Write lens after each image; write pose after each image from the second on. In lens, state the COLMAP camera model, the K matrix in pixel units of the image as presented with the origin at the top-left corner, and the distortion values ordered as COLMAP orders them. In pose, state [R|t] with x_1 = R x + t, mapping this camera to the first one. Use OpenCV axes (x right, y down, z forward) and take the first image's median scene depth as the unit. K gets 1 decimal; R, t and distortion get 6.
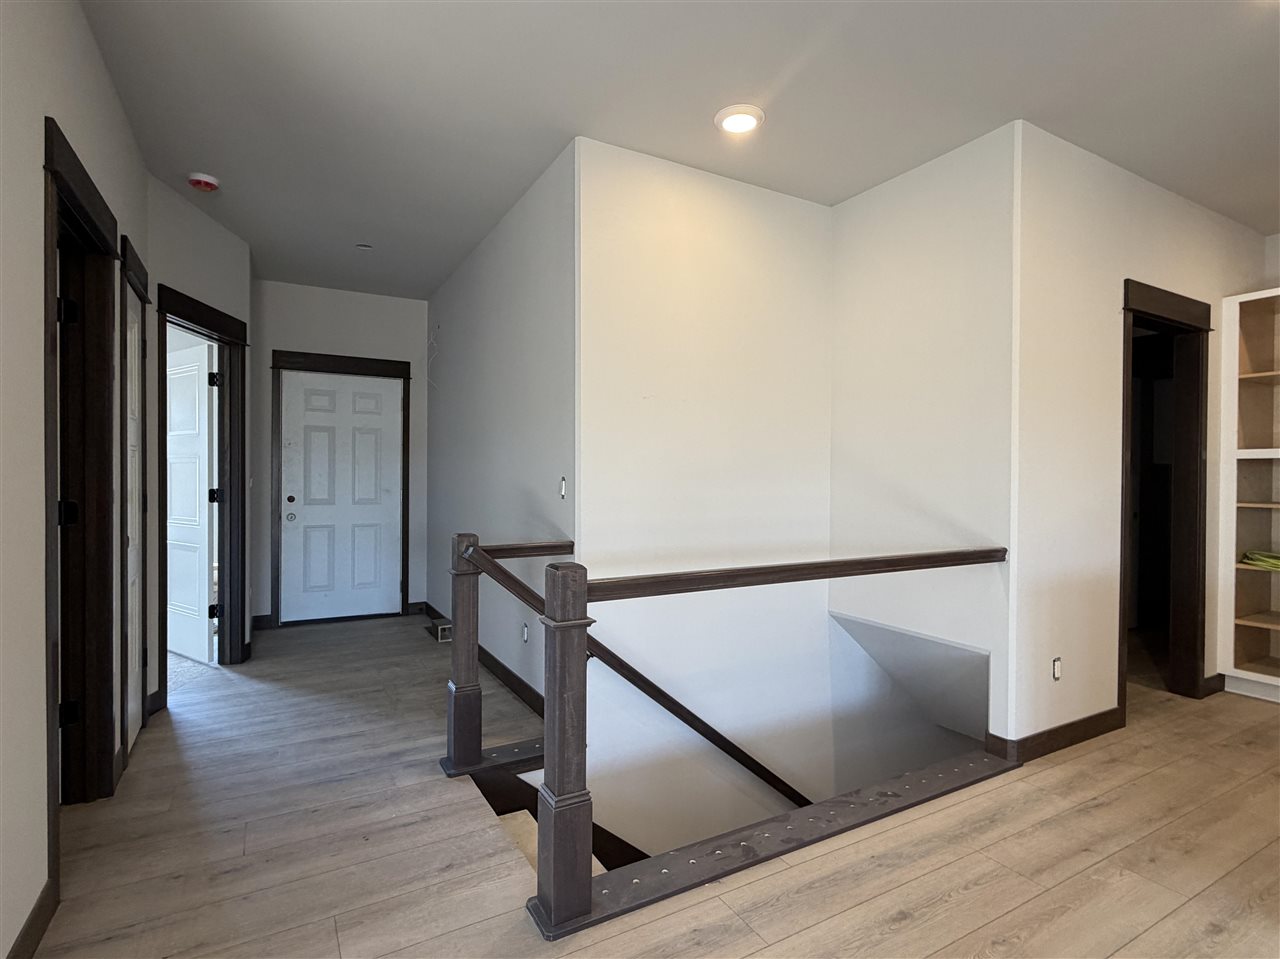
lens RADIAL K [[646.0, 0, 638.8], [0, 646.0, 482.6], [0, 0, 1]] dist [-0.002425, -0.000180]
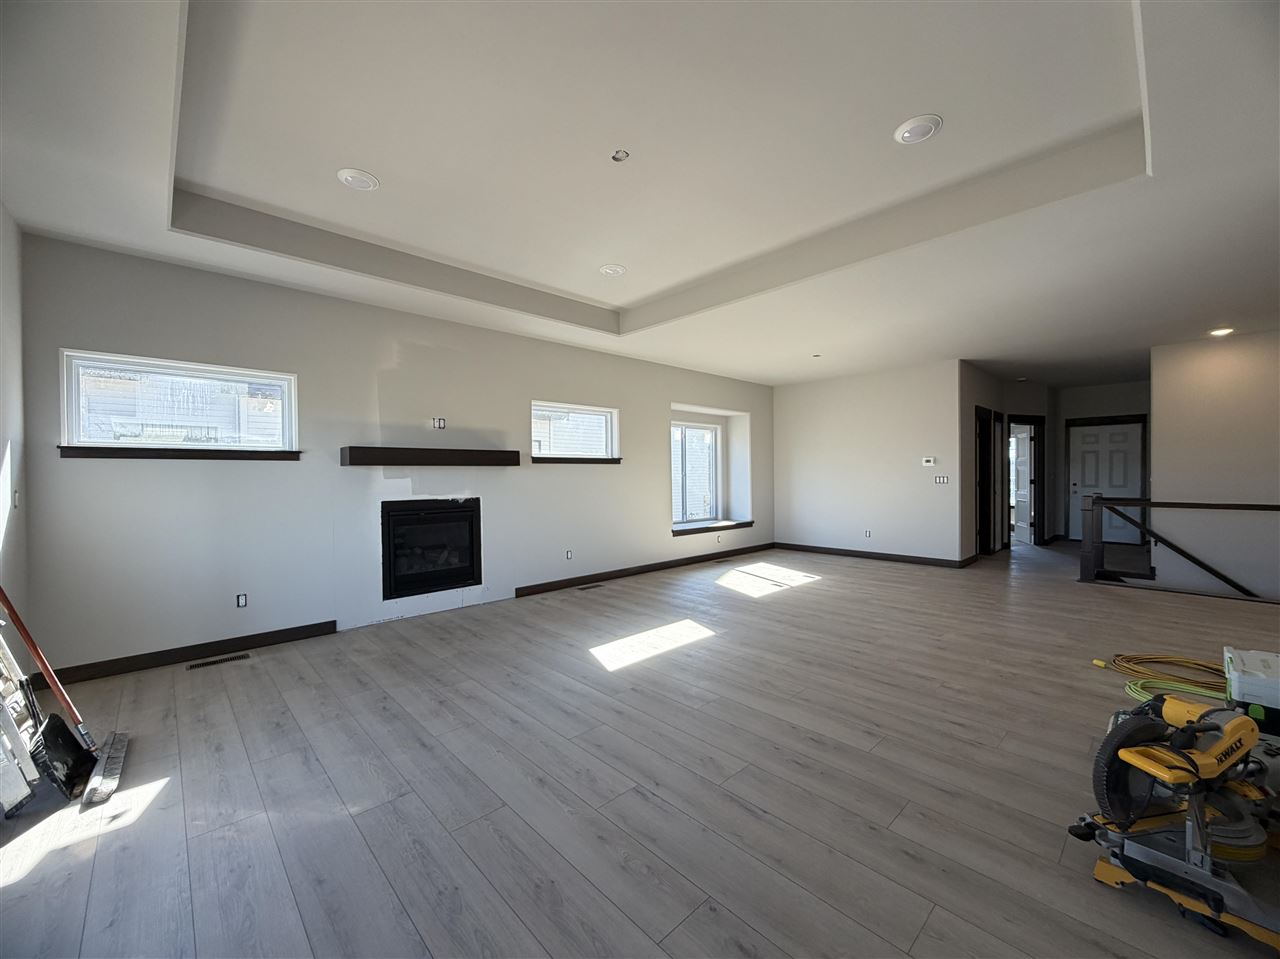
lens RADIAL K [[511.3, 0, 637.9], [0, 511.3, 478.0], [0, 0, 1]] dist [0.001871, 0.000237]
pose [[0.231032, 0.003362, -0.972940, 0.850446], [0.000223, 0.999994, 0.003508, -0.003346], [0.972946, -0.001027, 0.231030, -0.894999]]
